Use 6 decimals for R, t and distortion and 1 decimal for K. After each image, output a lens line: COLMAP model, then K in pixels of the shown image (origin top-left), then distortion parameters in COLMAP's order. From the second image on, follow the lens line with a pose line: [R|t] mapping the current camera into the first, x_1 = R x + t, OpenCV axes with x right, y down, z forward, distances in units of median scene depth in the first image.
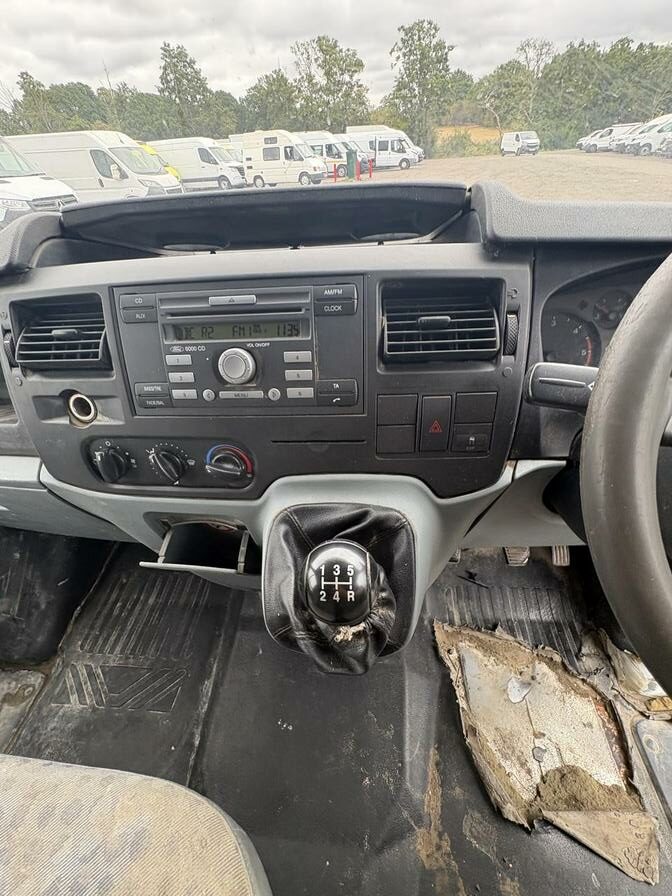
lens RADIAL K [[357.2, 0, 334.6], [0, 357.2, 447.2], [0, 0, 1]] dist [-0.003314, 0.001034]
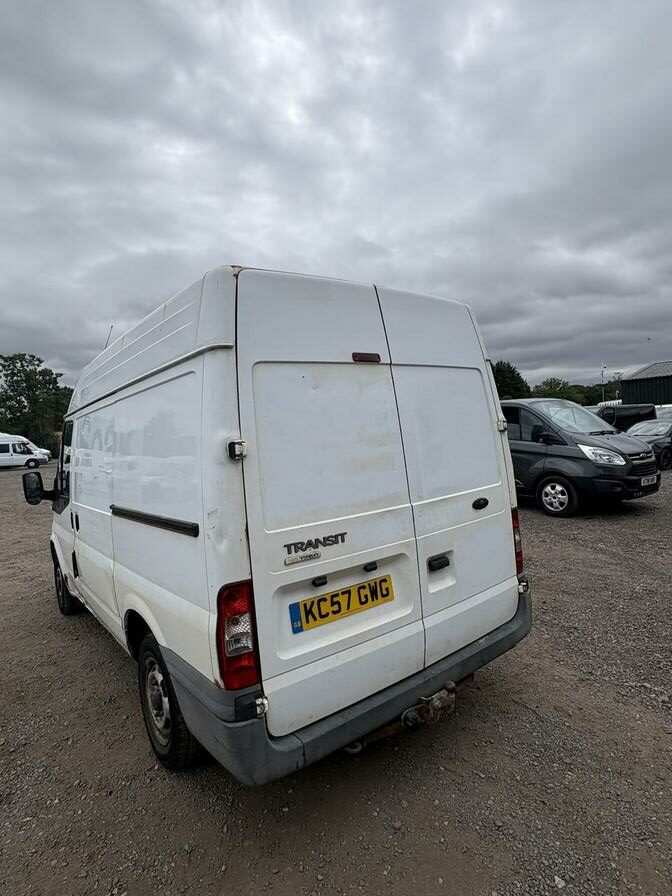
lens RADIAL K [[484.3, 0, 335.2], [0, 484.3, 459.2], [0, 0, 1]] dist [0.008178, -0.004633]
pose [[0.737415, -0.027062, 0.674898, -0.064384], [0.442477, 0.774295, -0.452417, 0.095687], [-0.510327, 0.632246, 0.582951, -0.118853]]
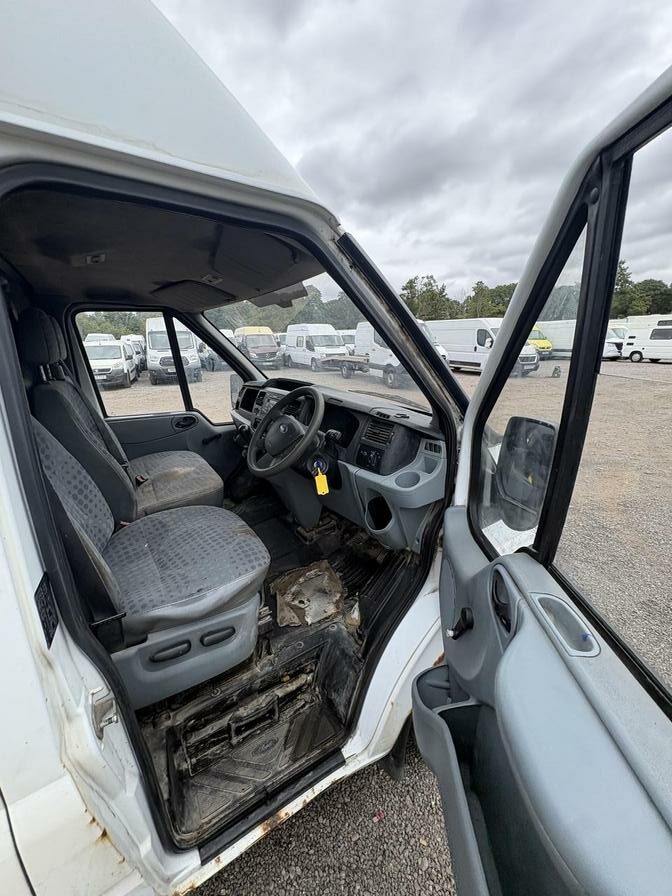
lens RADIAL K [[357.2, 0, 334.9], [0, 357.2, 449.6], [0, 0, 1]] dist [-0.003314, 0.001034]
pose [[0.616318, 0.270797, -0.739474, 0.046985], [-0.511392, 0.851709, -0.114324, 0.004339], [0.598858, 0.448621, 0.663407, -0.017749]]
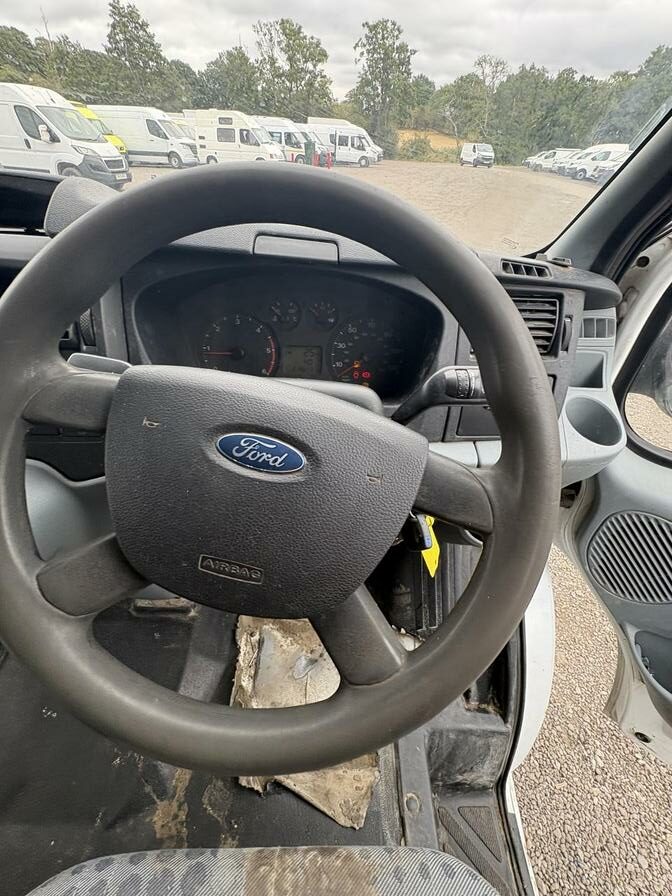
lens RADIAL K [[357.2, 0, 335.3], [0, 357.2, 447.1], [0, 0, 1]] dist [-0.003314, 0.001034]
pose [[0.992531, 0.021608, 0.120067, 0.011576], [-0.023268, 0.999652, 0.012440, 0.000147], [-0.119757, -0.015141, 0.992688, -0.001591]]
